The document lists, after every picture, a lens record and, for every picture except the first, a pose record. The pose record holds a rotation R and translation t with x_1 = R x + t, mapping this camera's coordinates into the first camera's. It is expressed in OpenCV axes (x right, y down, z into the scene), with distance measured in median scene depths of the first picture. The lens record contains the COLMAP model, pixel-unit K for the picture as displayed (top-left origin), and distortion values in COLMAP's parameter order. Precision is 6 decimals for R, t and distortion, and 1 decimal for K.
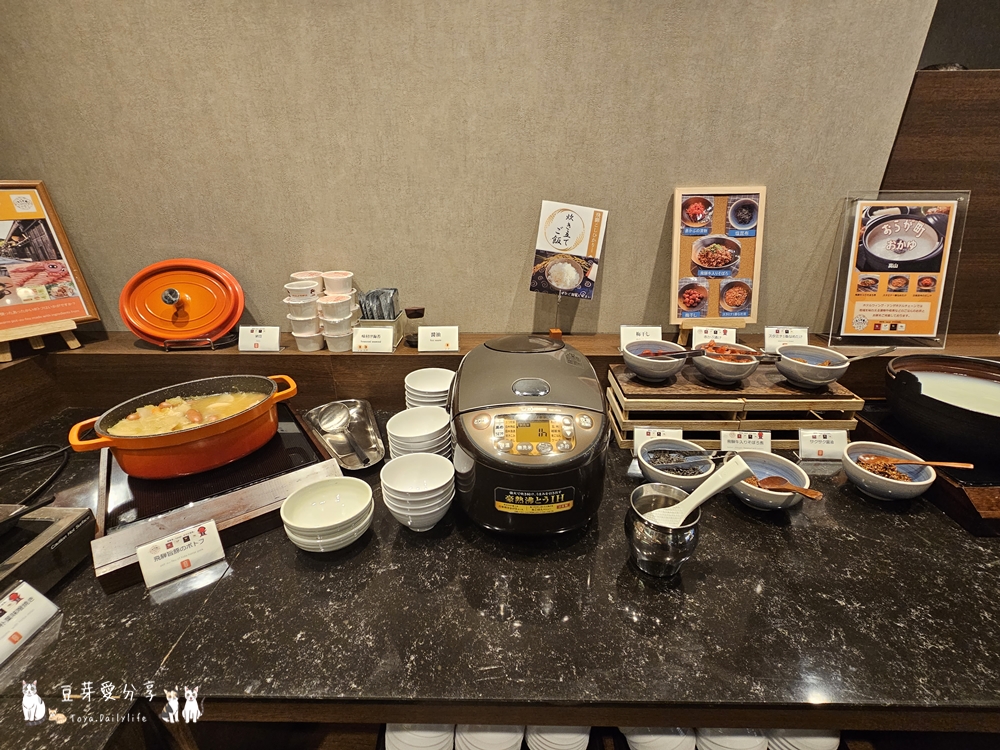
lens RADIAL K [[456.5, 0, 496.2], [0, 456.5, 373.1], [0, 0, 1]] dist [-0.002752, 0.001537]
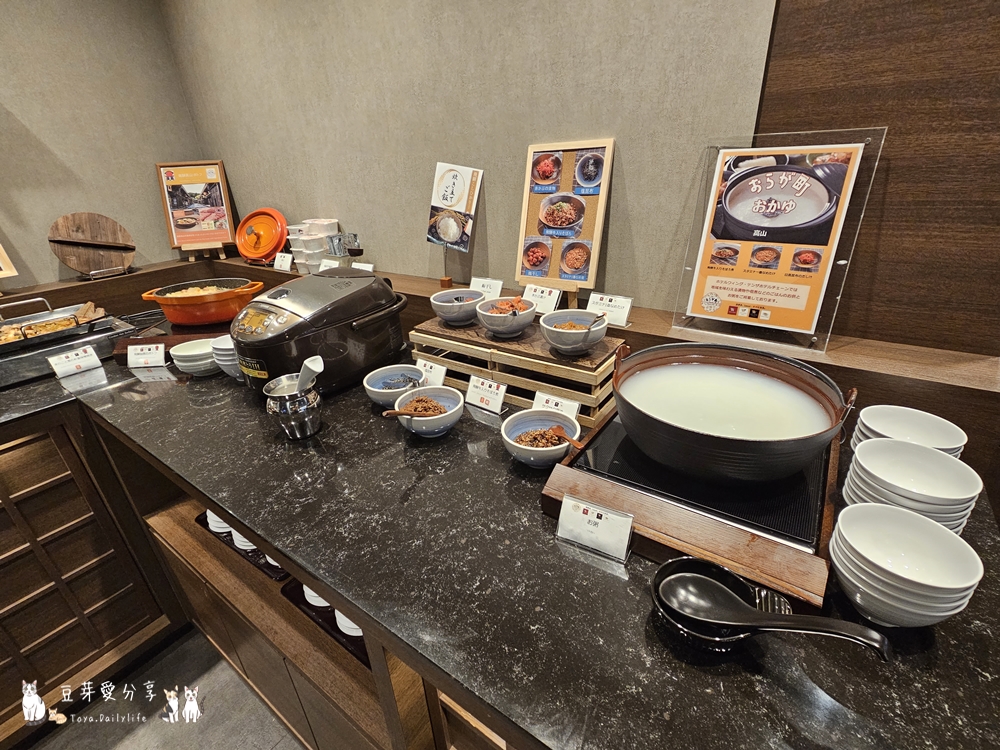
lens RADIAL K [[456.5, 0, 502.2], [0, 456.5, 372.7], [0, 0, 1]] dist [-0.002752, 0.001537]
pose [[0.826869, 0.208498, -0.522318, 0.967020], [-0.186694, 0.977835, 0.094779, 0.004918], [0.530502, 0.019144, 0.847467, 0.113310]]
